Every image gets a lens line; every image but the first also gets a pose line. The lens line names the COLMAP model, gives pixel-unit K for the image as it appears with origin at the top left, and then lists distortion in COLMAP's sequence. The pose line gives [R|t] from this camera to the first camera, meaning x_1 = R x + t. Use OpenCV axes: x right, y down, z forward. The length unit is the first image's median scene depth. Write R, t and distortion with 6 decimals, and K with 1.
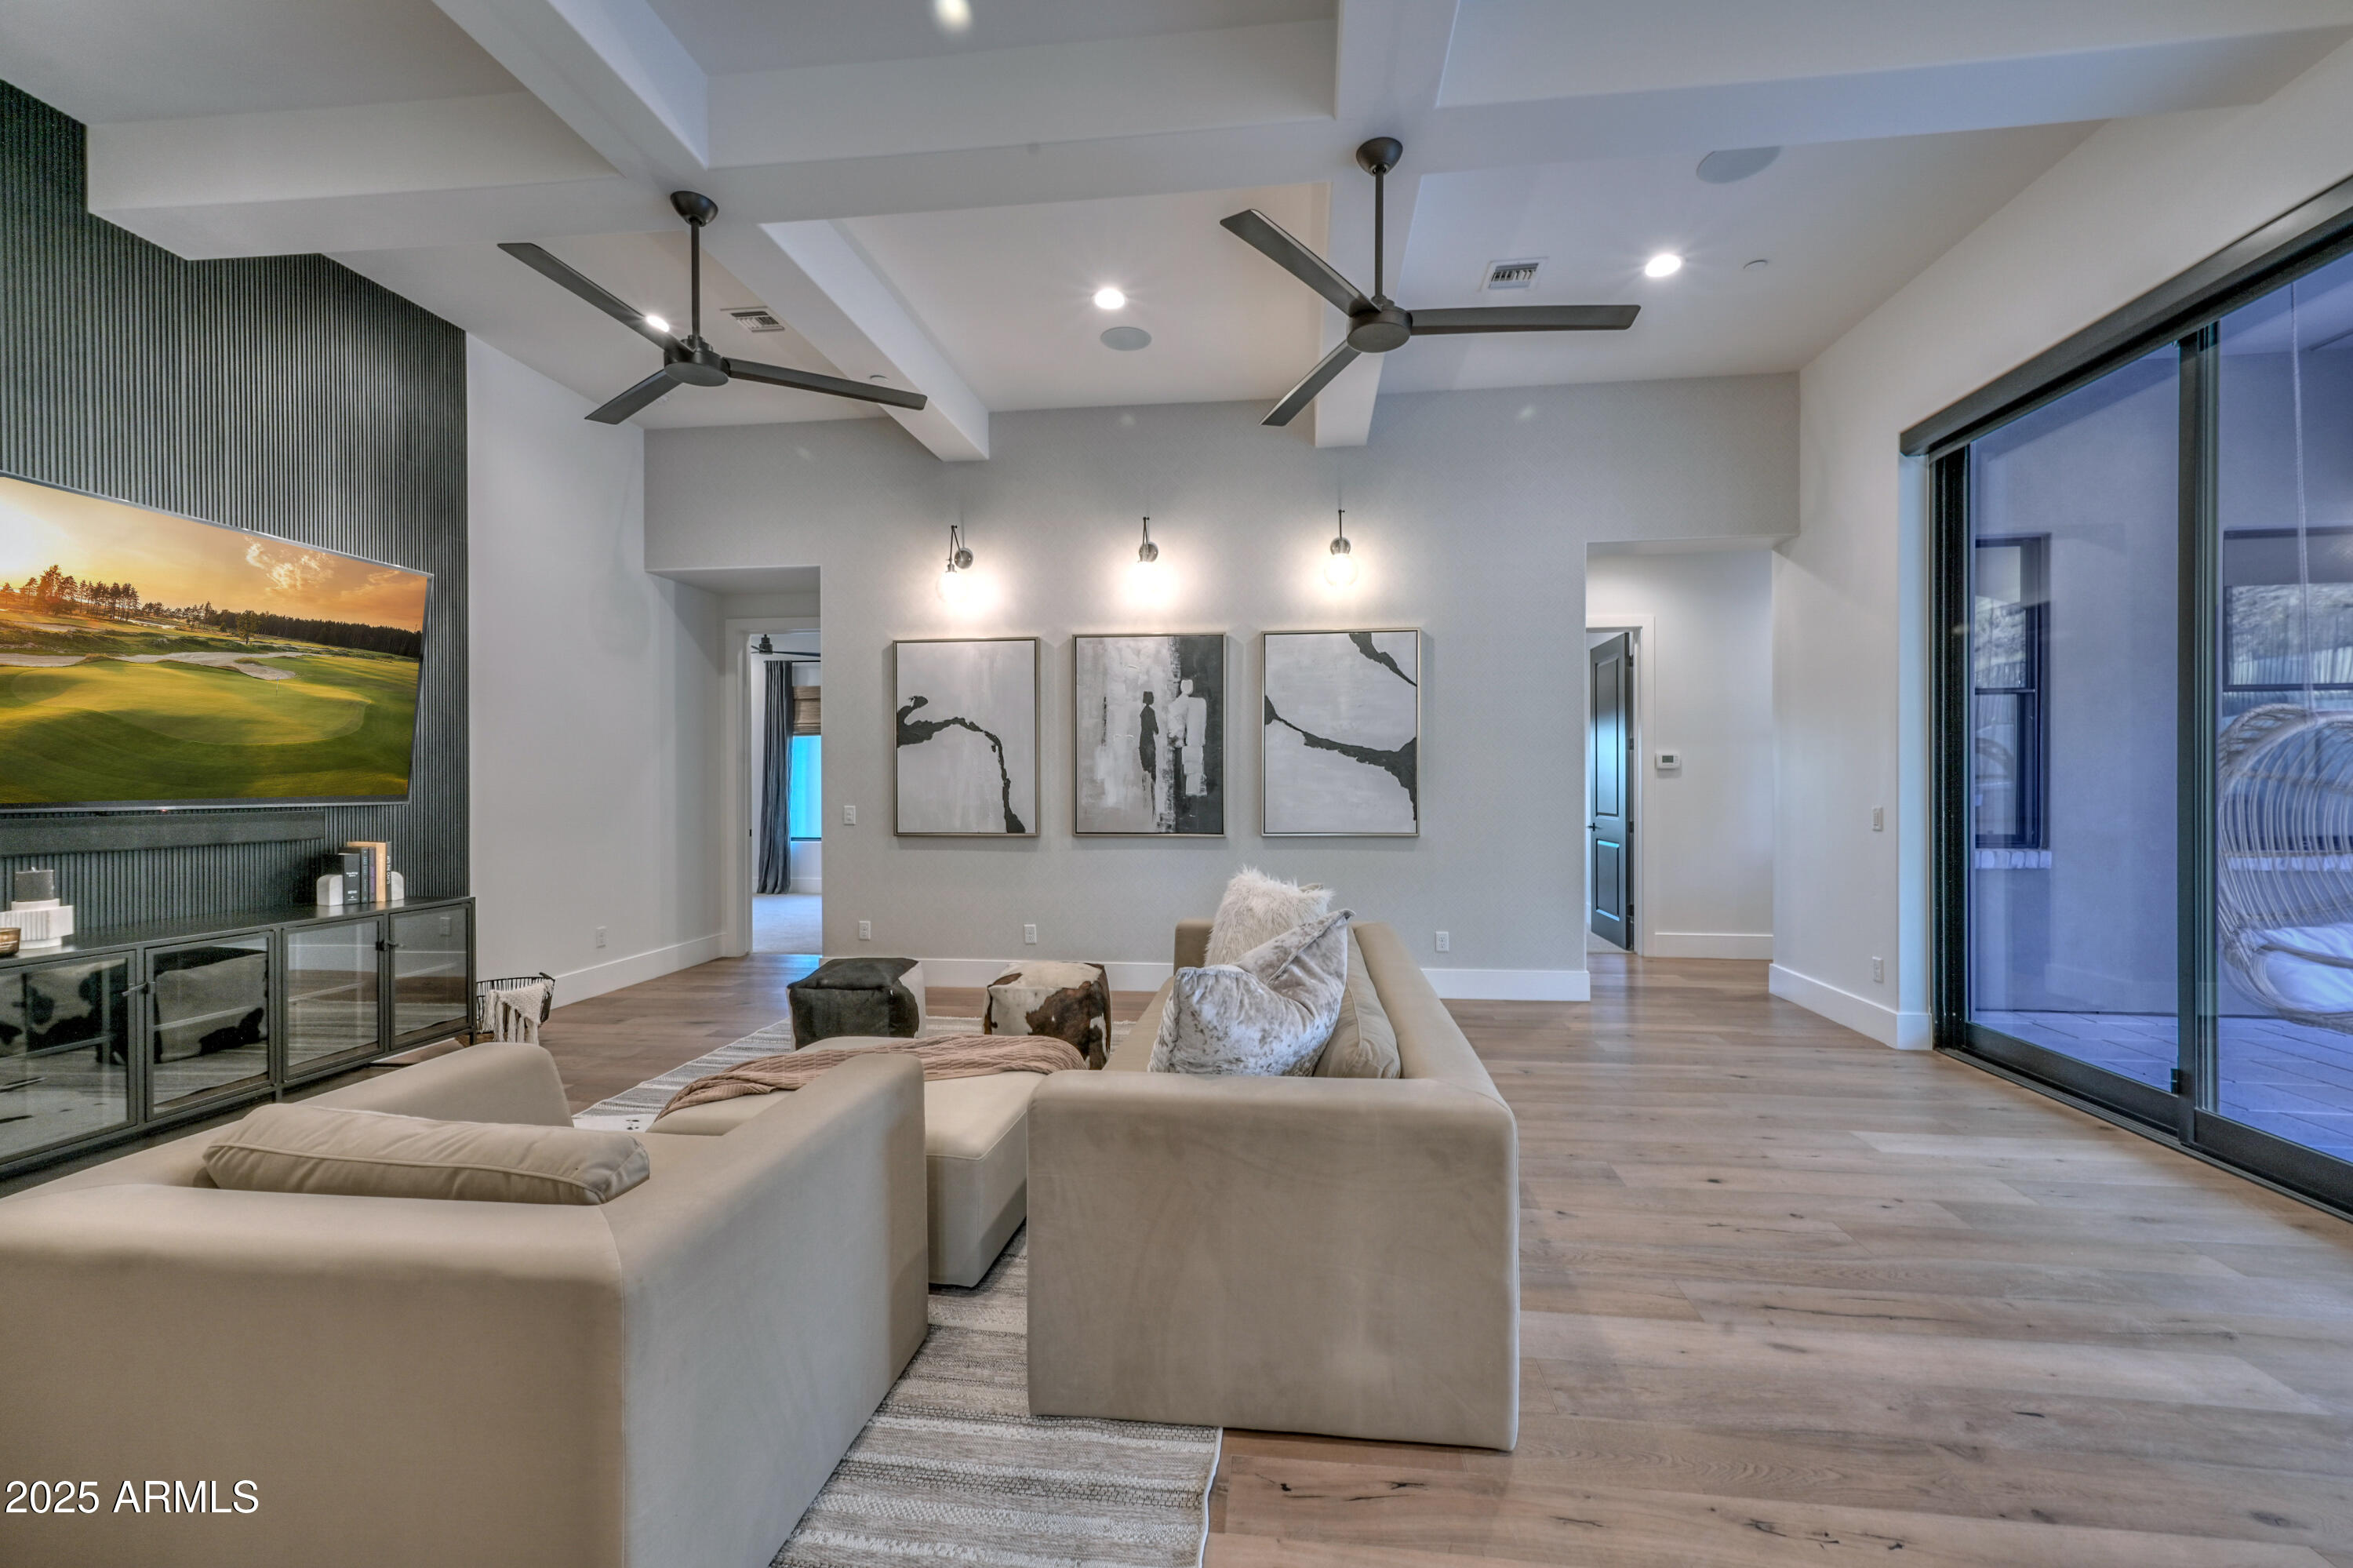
lens RADIAL K [[912.4, 0, 1176.5], [0, 912.4, 784.0], [0, 0, 1]] dist [0.000385, -0.000001]
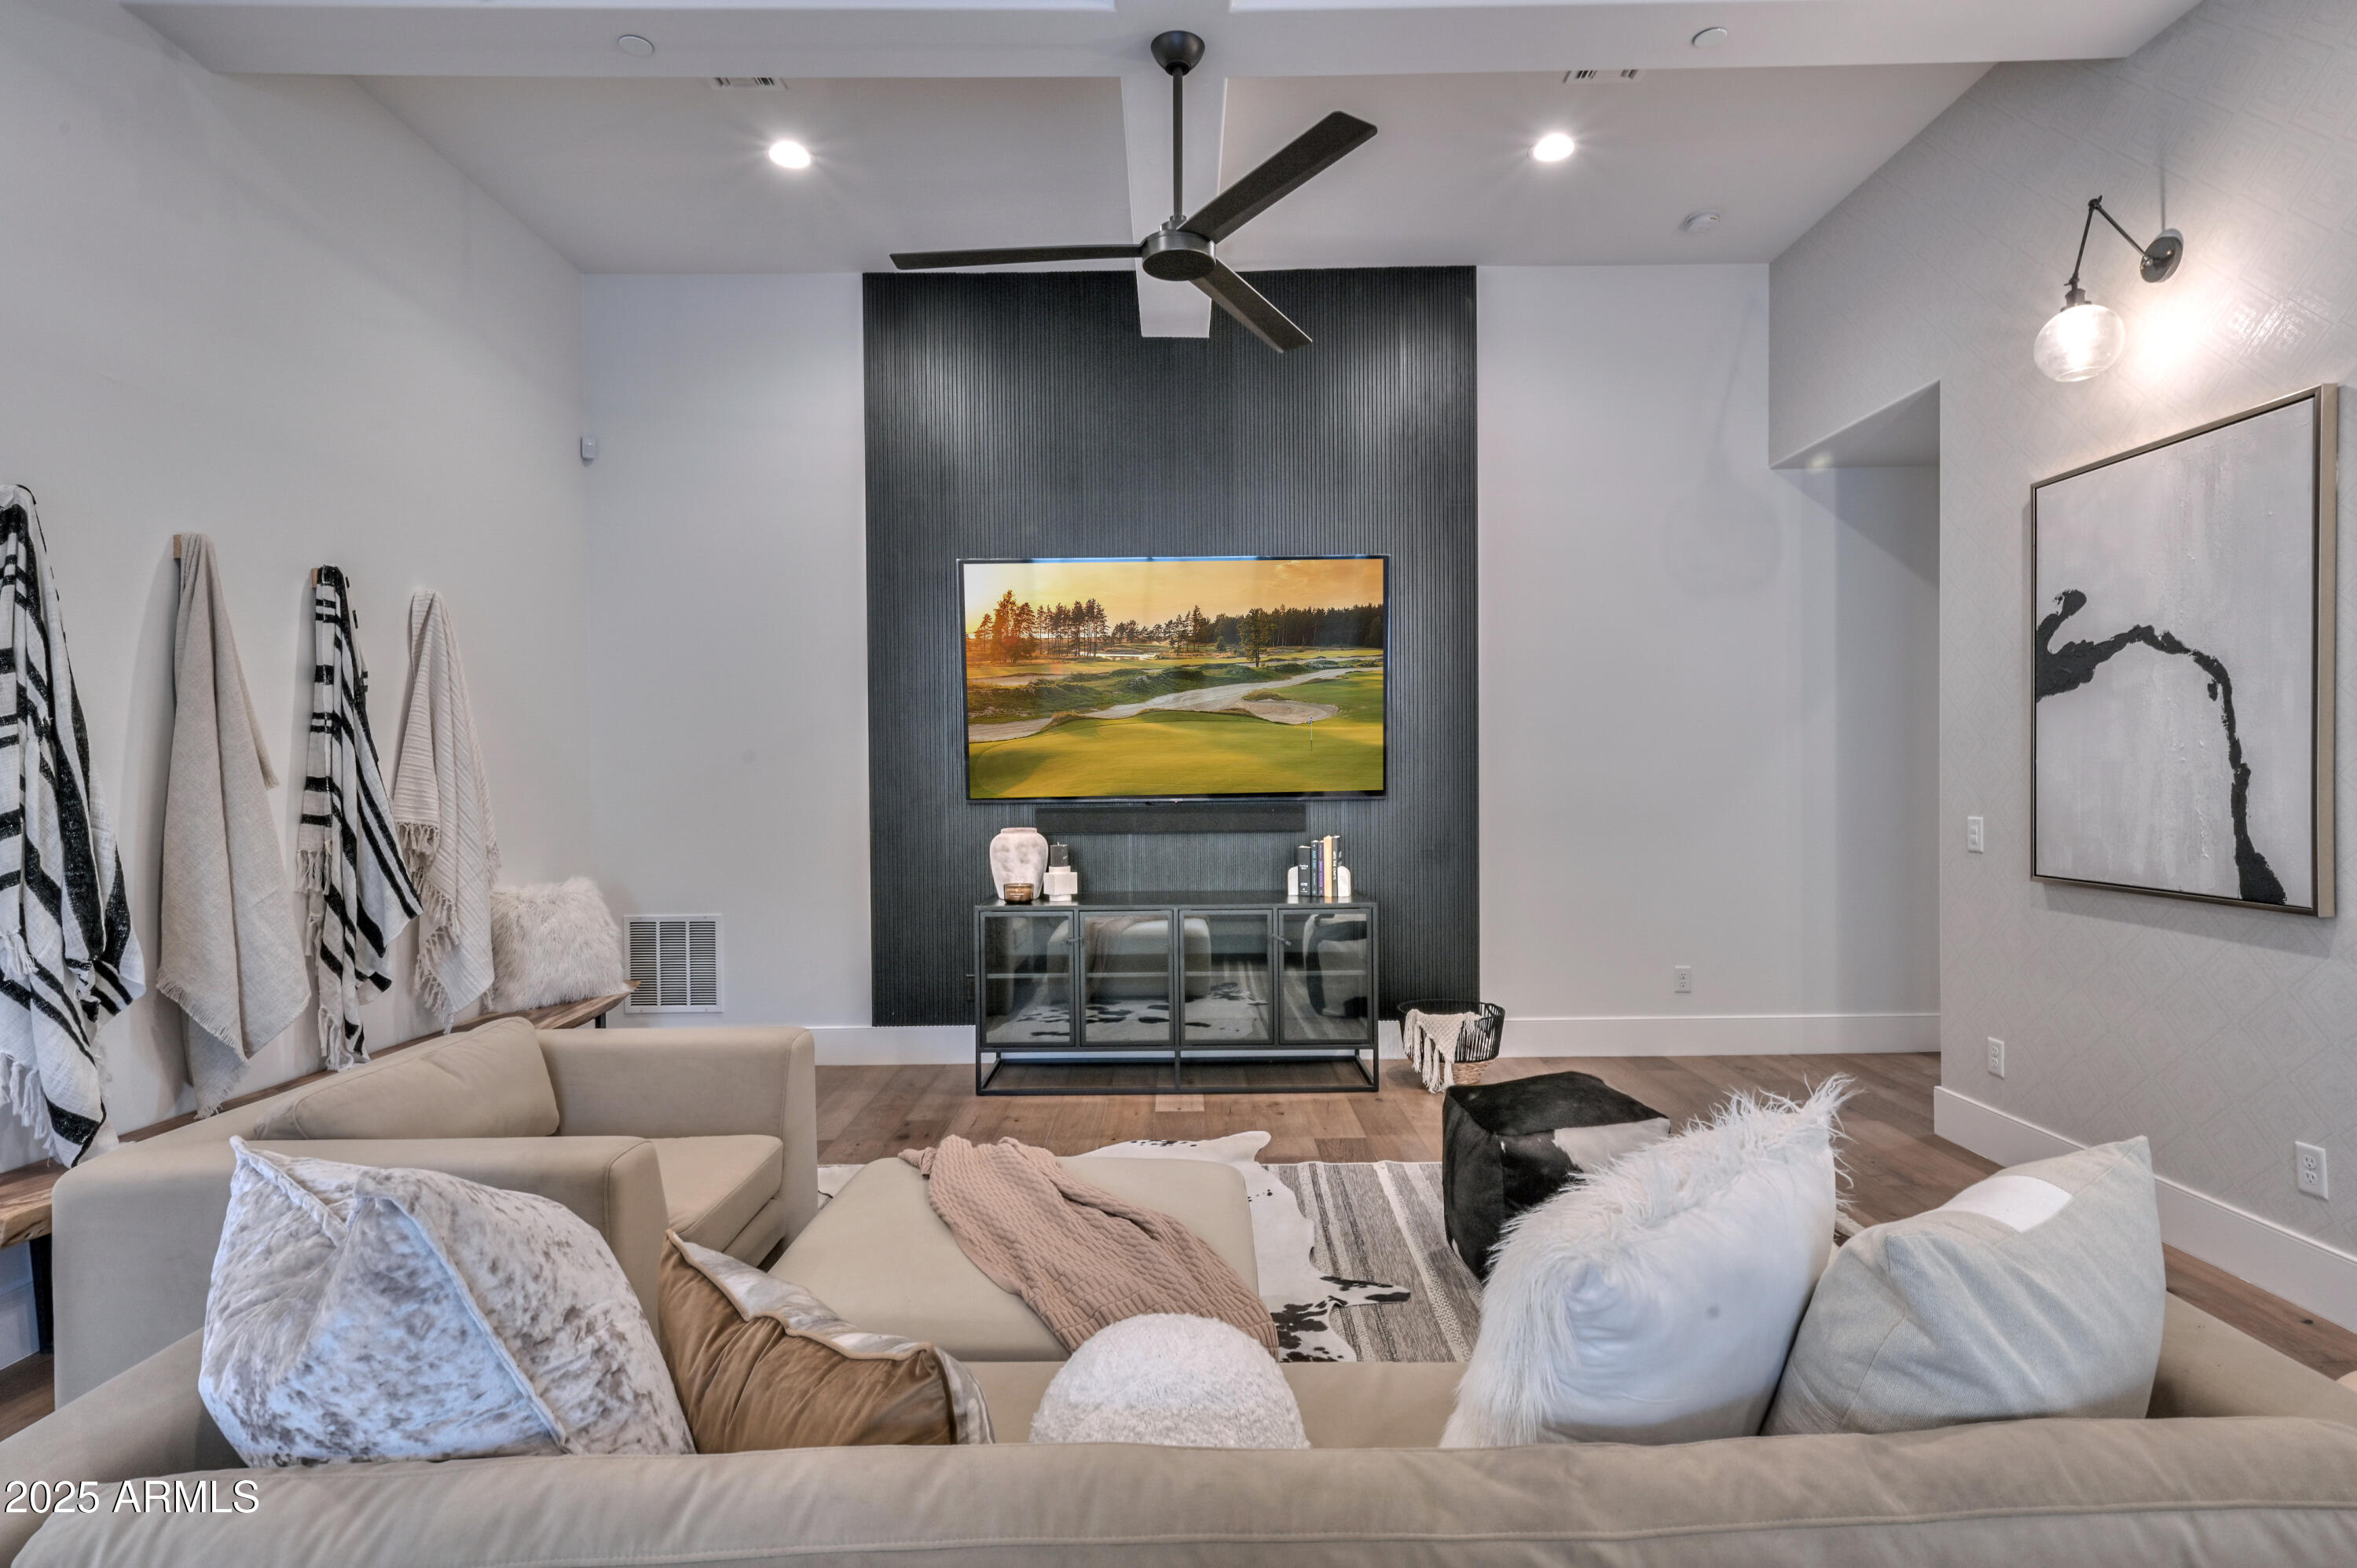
lens RADIAL K [[1173.8, 0, 1178.5], [0, 1173.8, 784.0], [0, 0, 1]] dist [-0.003660, -0.000410]
pose [[0.143654, 0.010459, -0.989573, 0.257982], [0.006912, 0.999909, 0.011571, -0.006301], [0.989604, -0.008502, 0.143569, 0.460376]]
